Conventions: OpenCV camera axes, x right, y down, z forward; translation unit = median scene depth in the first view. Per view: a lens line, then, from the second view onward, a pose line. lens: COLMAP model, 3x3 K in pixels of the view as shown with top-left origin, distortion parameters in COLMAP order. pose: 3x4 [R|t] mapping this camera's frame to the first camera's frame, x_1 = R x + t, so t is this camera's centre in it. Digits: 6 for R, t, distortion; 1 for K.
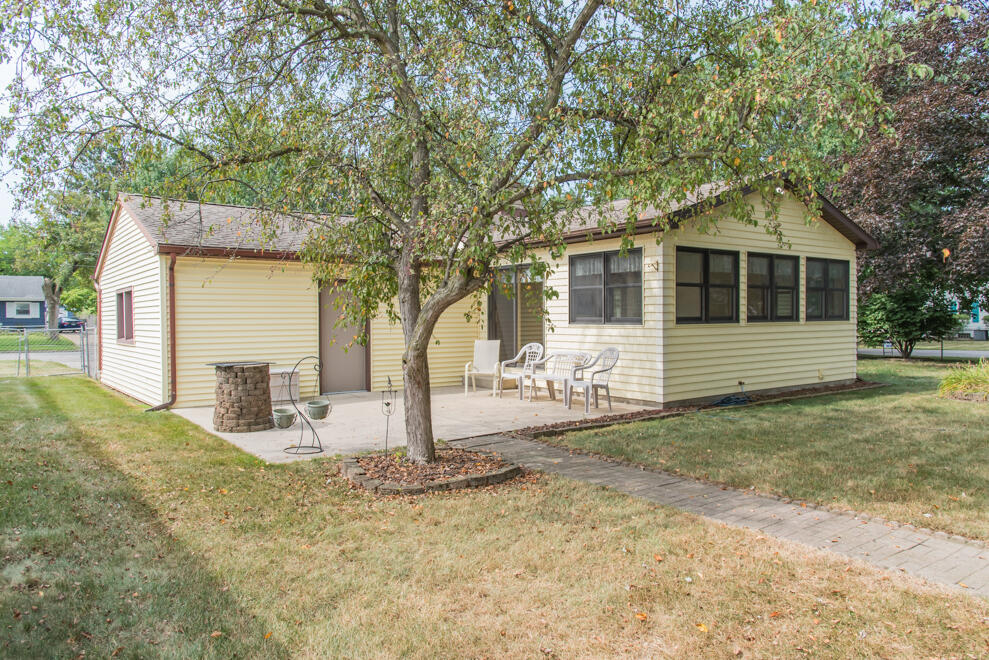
lens RADIAL K [[680.7, 0, 499.1], [0, 680.7, 335.1], [0, 0, 1]] dist [-0.009205, -0.002263]
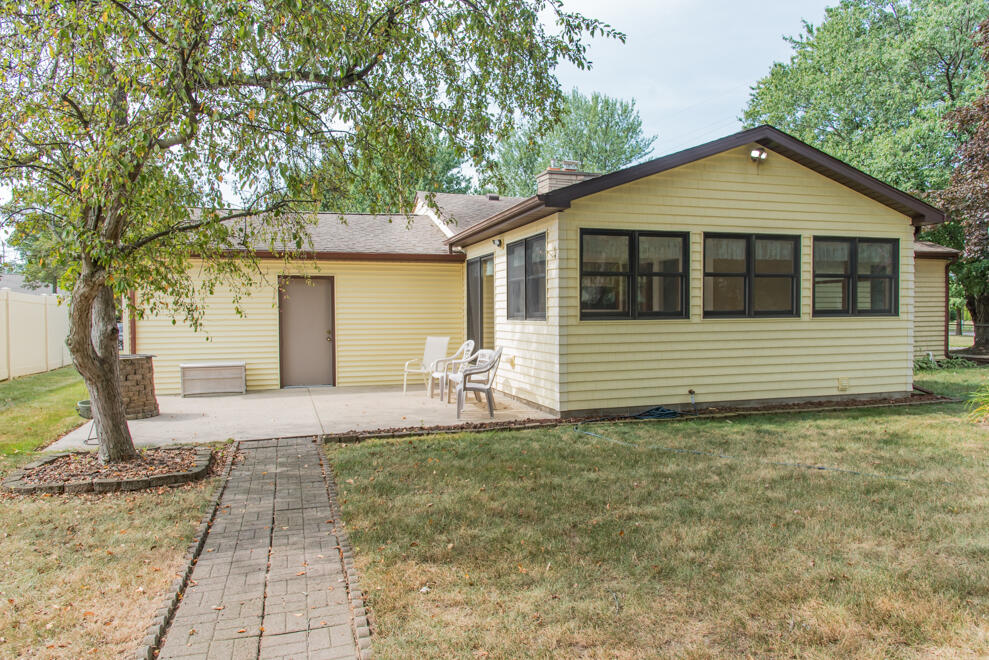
lens RADIAL K [[680.7, 0, 499.1], [0, 680.7, 335.1], [0, 0, 1]] dist [-0.009205, -0.002263]
pose [[0.948386, 0.011245, -0.316919, 0.402956], [-0.008551, 0.999915, 0.009893, -0.004554], [0.317003, -0.006672, 0.948401, 0.146766]]
